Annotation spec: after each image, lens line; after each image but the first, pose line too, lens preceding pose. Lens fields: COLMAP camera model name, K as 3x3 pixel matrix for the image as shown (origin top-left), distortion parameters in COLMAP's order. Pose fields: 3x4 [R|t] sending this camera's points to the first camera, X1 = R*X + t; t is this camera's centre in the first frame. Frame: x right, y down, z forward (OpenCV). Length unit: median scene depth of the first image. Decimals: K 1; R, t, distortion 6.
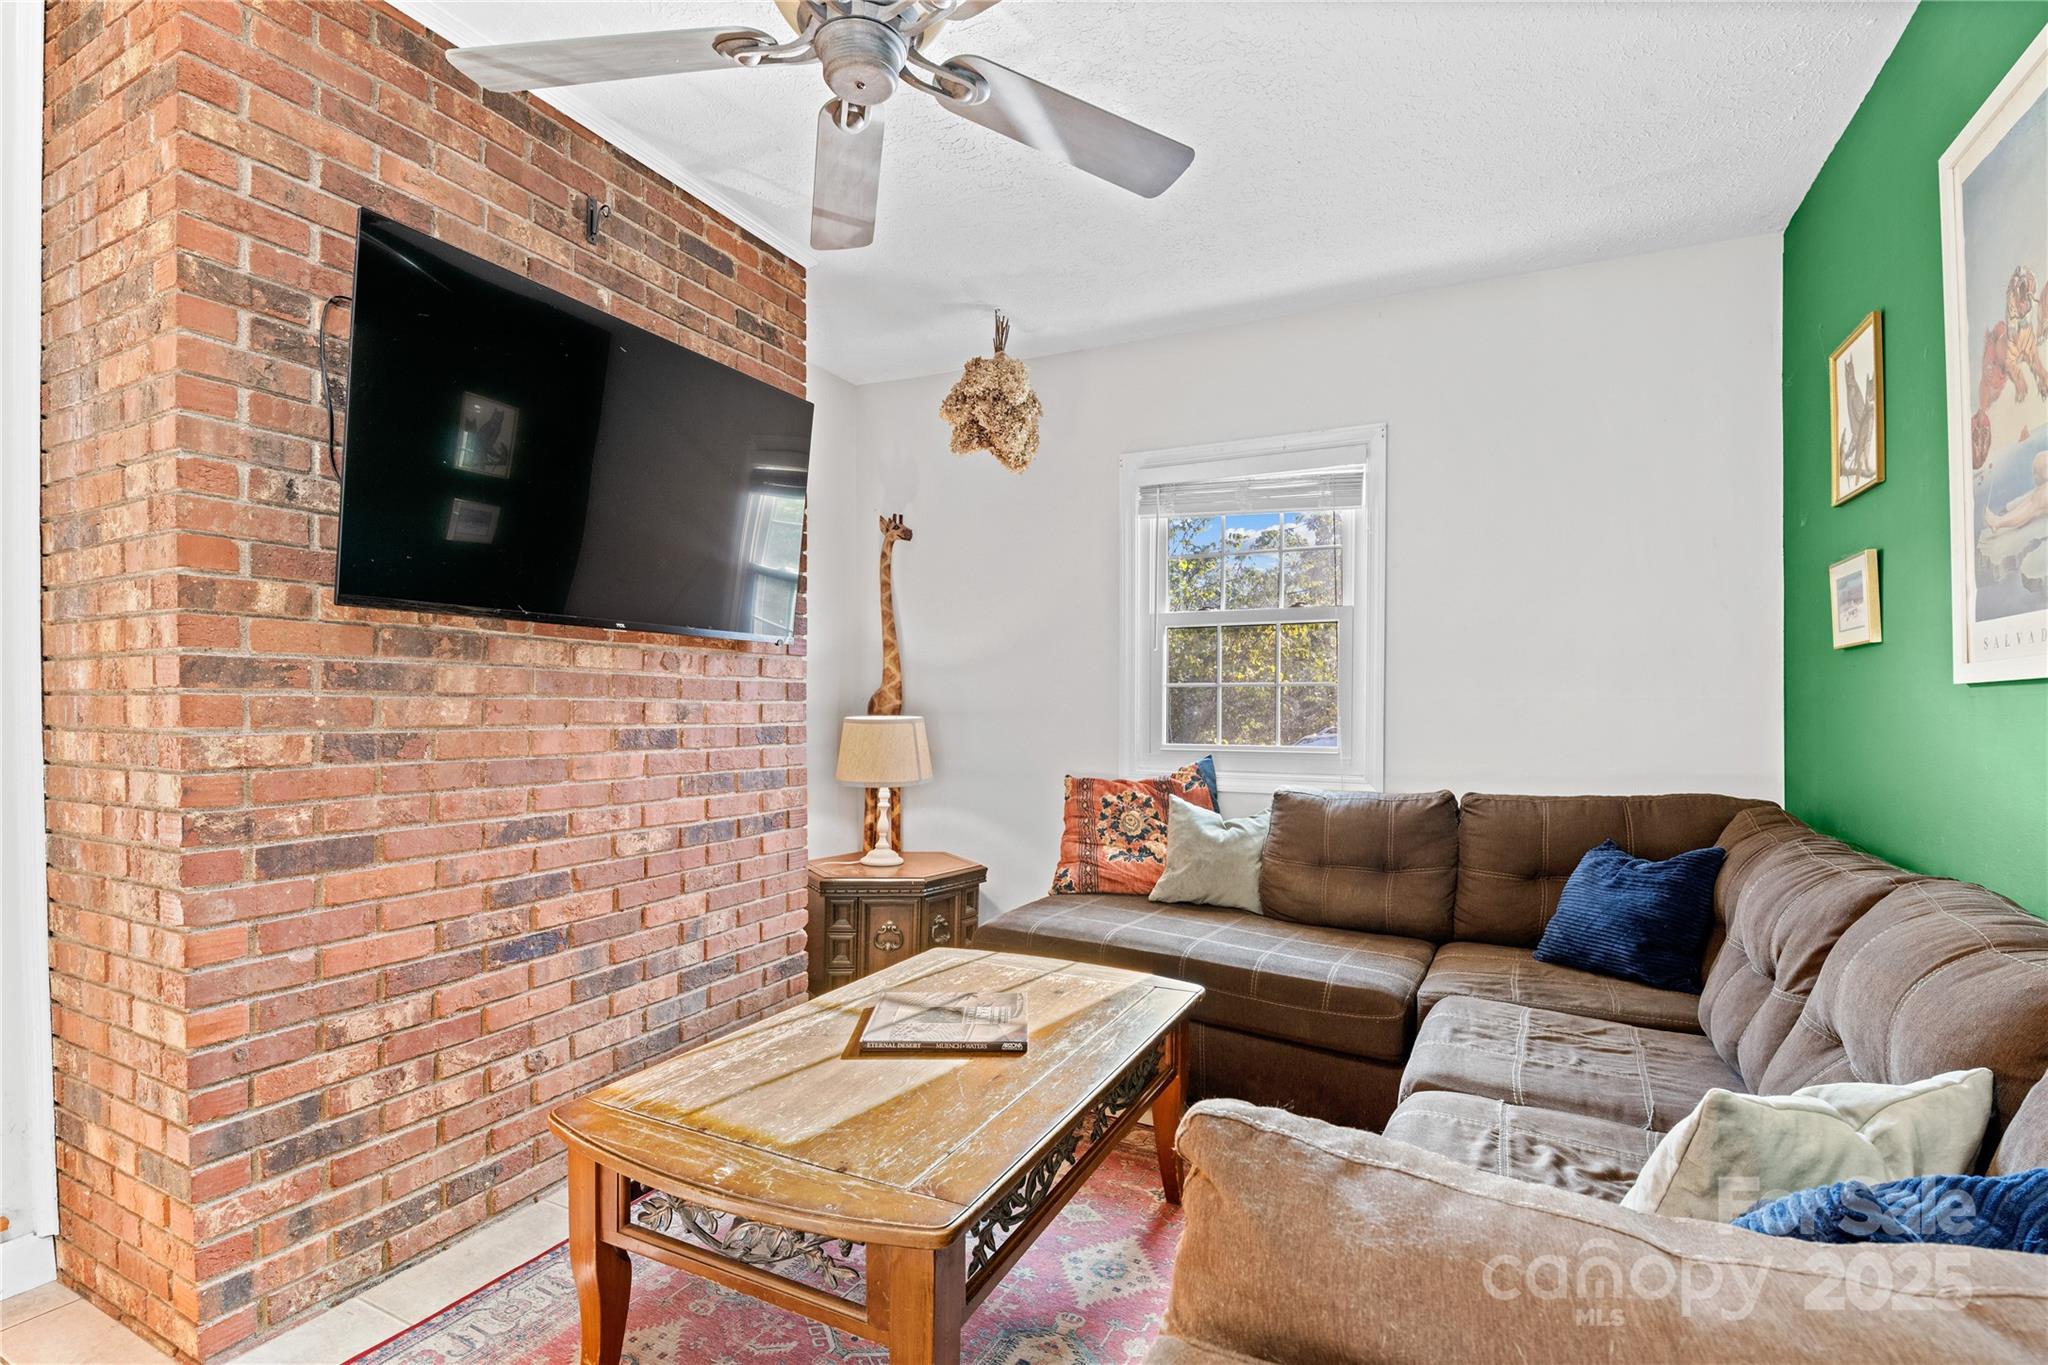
lens RADIAL K [[937.9, 0, 1024.2], [0, 937.9, 693.2], [0, 0, 1]] dist [-0.012991, -0.000017]
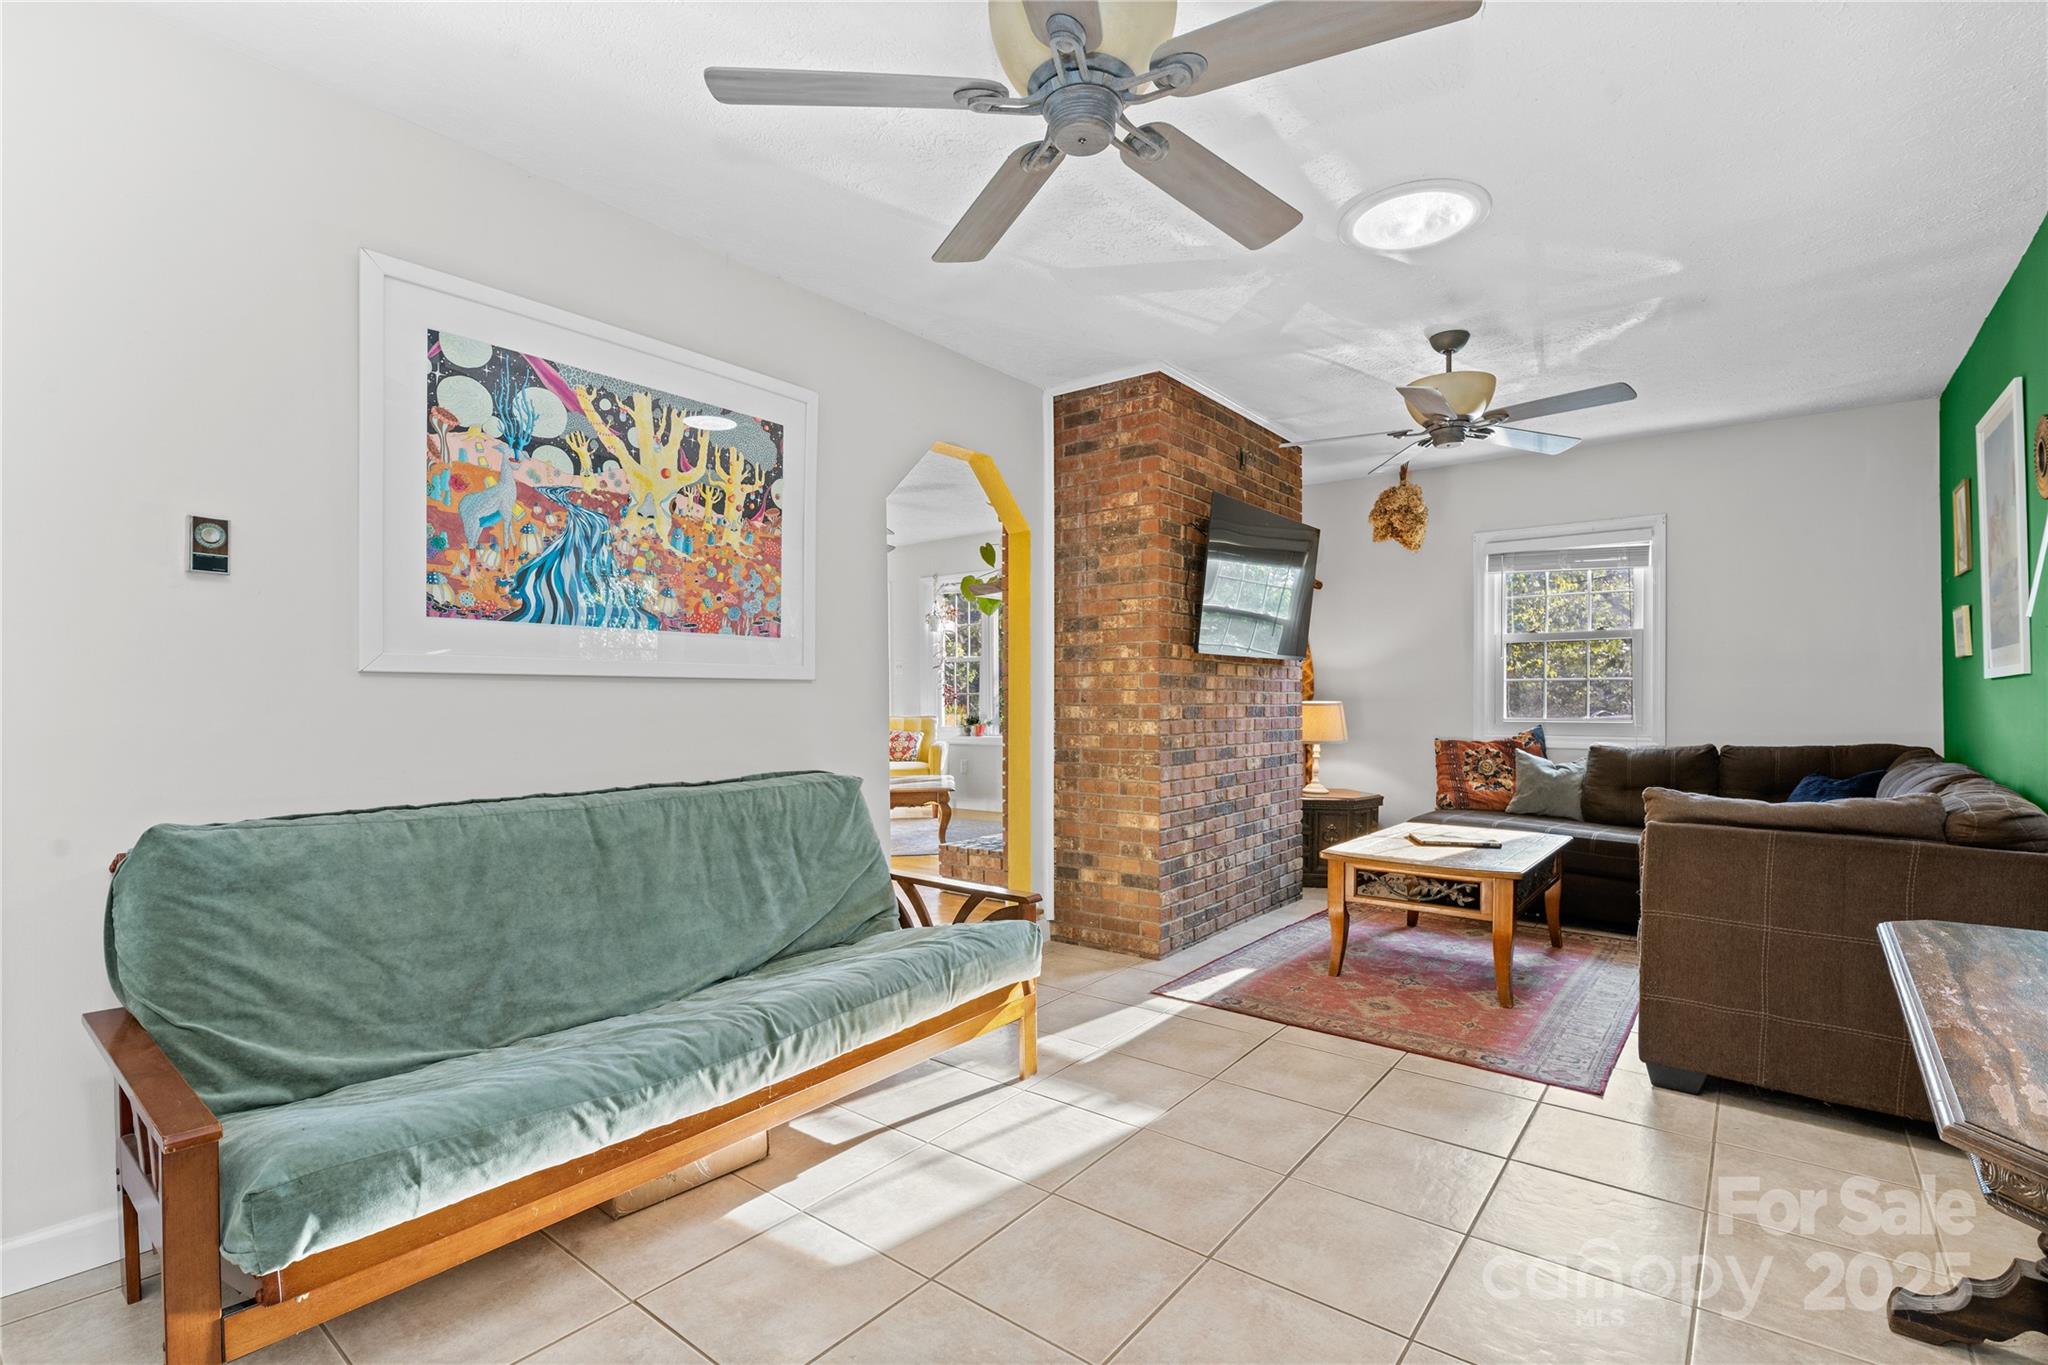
lens RADIAL K [[955.9, 0, 1017.4], [0, 955.9, 684.5], [0, 0, 1]] dist [-0.002729, -0.002116]
pose [[0.979545, -0.008674, -0.201038, -0.368314], [0.008546, 0.999962, -0.001506, -0.006927], [0.201043, -0.000243, 0.979582, -0.810670]]
